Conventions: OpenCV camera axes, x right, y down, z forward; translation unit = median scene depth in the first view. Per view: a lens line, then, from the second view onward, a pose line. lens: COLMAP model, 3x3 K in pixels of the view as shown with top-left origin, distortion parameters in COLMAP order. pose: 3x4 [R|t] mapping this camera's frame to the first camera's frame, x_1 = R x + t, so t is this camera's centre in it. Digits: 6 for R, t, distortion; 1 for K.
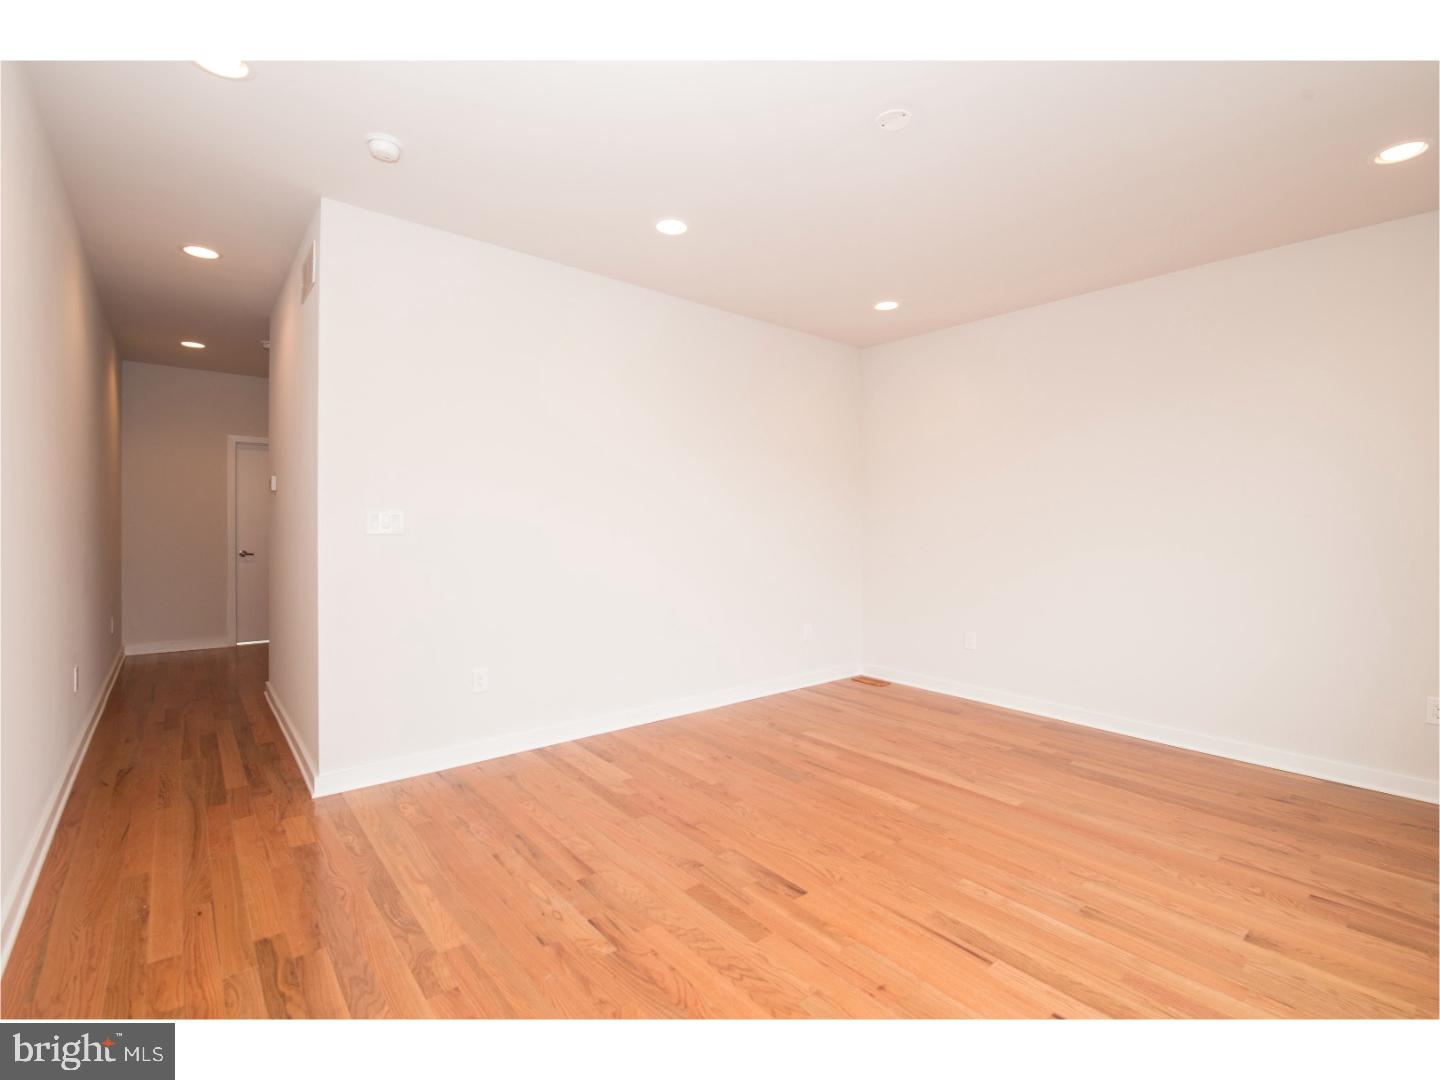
lens RADIAL K [[634.2, 0, 715.5], [0, 634.2, 536.7], [0, 0, 1]] dist [-0.003682, -0.005832]
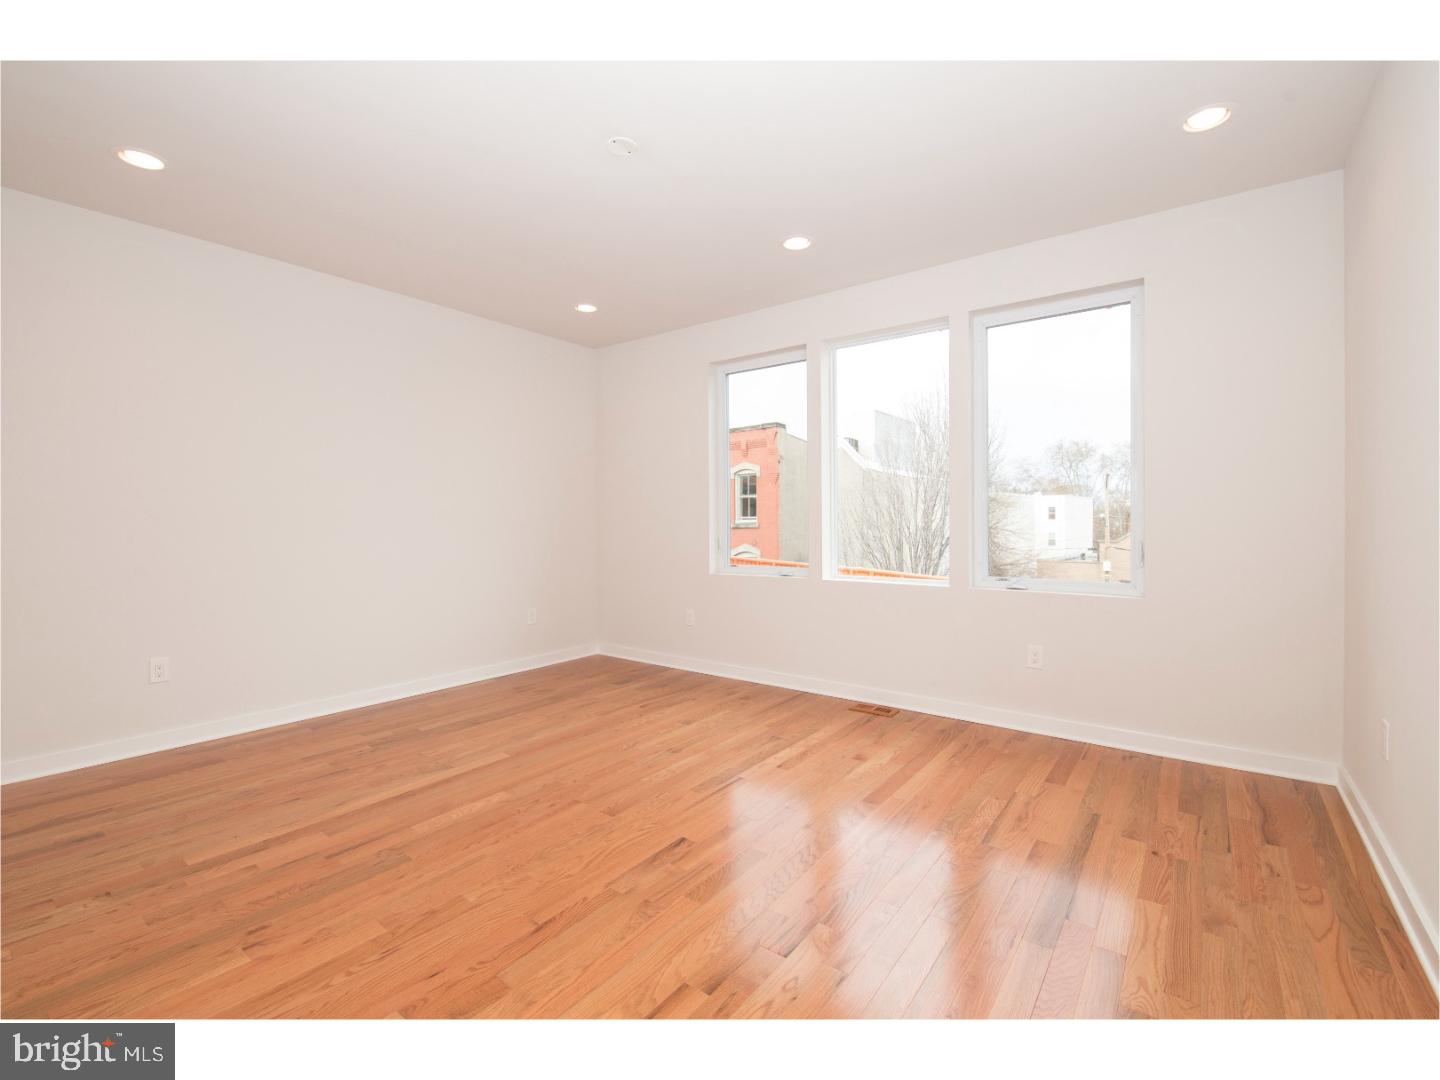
lens RADIAL K [[634.2, 0, 712.3], [0, 634.2, 529.4], [0, 0, 1]] dist [-0.003682, -0.005832]
pose [[-0.212181, -0.020245, 0.977021, -0.684337], [0.020115, 0.999483, 0.025079, -0.000836], [-0.977023, 0.024974, -0.211664, 0.856498]]
